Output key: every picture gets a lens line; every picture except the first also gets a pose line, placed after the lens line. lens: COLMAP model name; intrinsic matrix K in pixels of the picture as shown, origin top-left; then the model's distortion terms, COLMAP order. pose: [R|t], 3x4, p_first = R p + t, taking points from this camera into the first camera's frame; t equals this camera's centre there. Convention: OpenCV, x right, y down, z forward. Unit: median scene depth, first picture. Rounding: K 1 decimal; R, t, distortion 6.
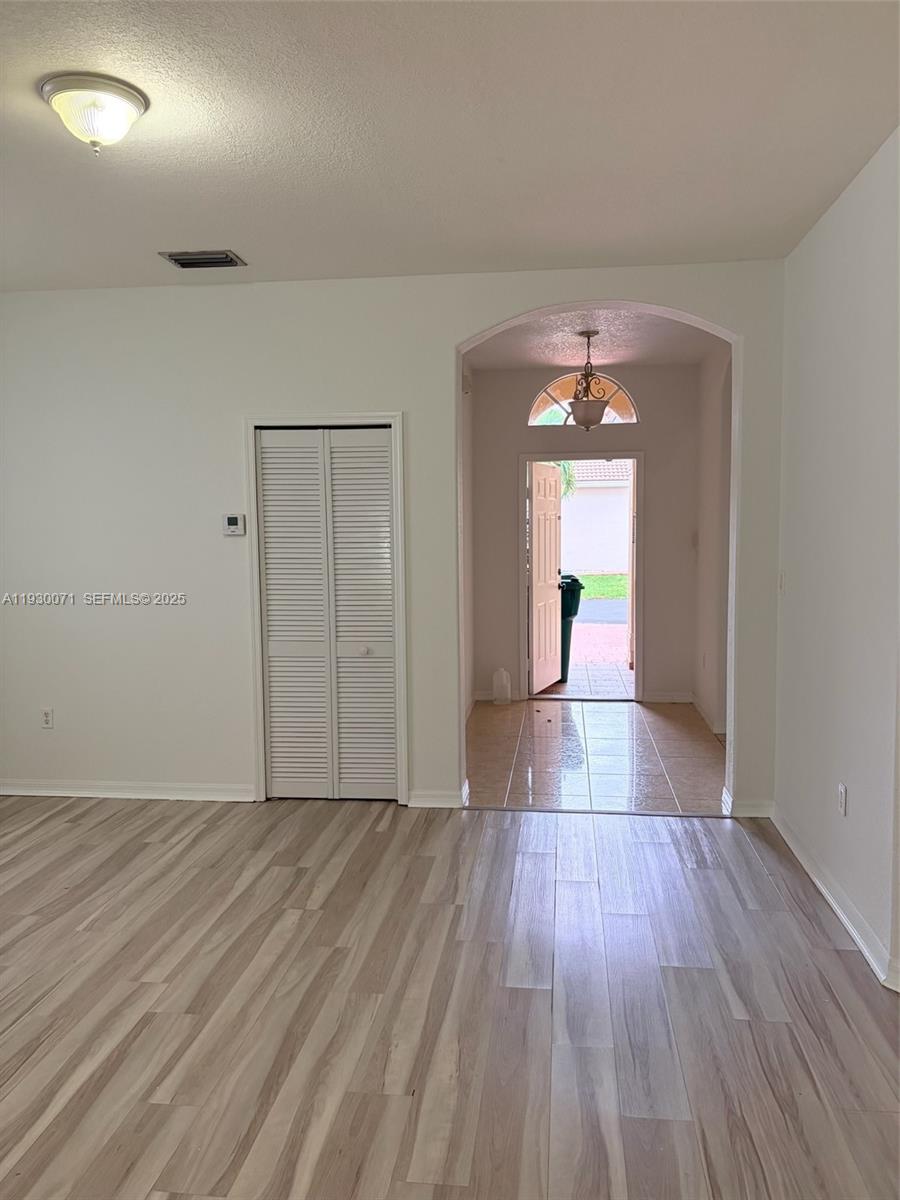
lens RADIAL K [[901.4, 0, 448.0], [0, 901.4, 604.5], [0, 0, 1]] dist [0.003520, -0.006655]
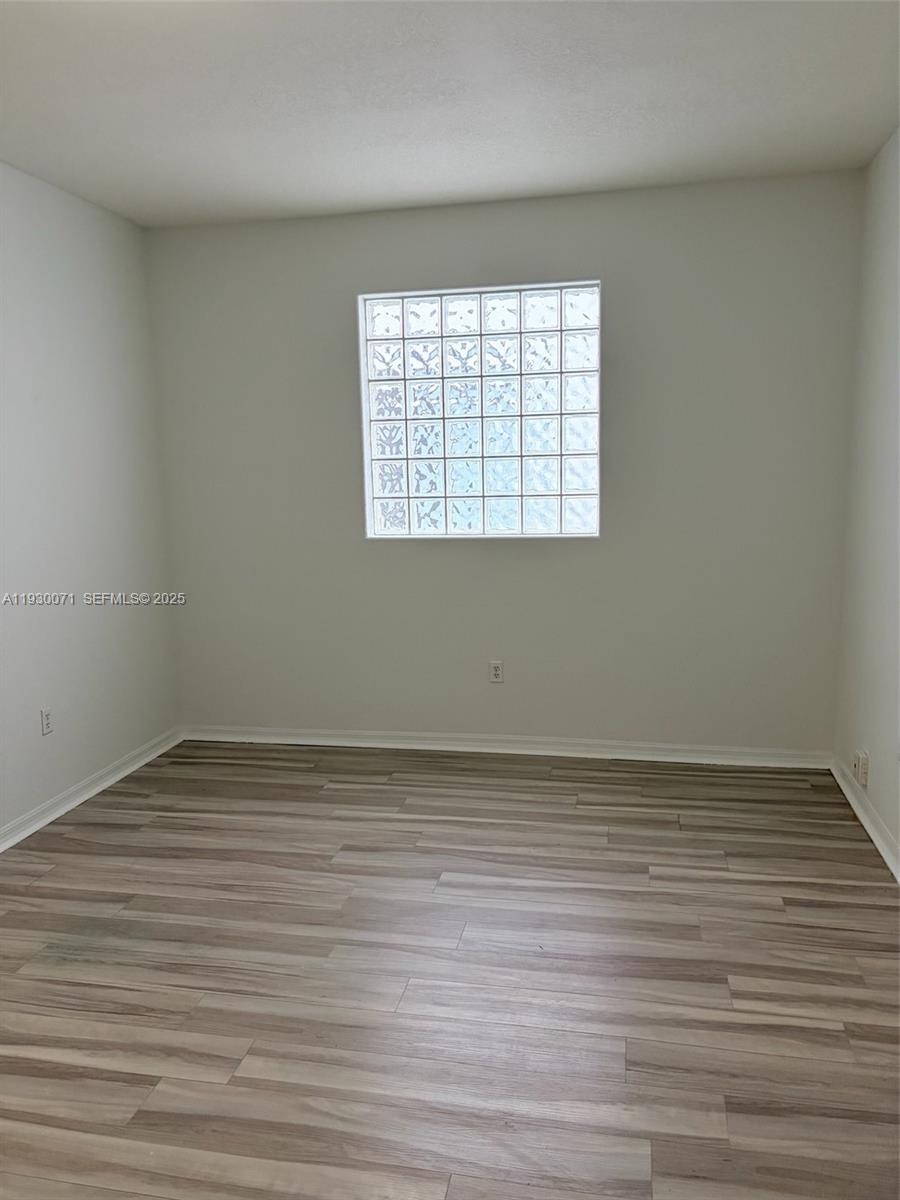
lens RADIAL K [[901.4, 0, 448.0], [0, 901.4, 604.5], [0, 0, 1]] dist [0.003520, -0.006655]
pose [[-0.070655, 0.168701, -0.983132, 0.255356], [-0.070790, 0.982262, 0.173640, -0.087522], [0.994986, 0.081865, -0.057459, 0.850794]]
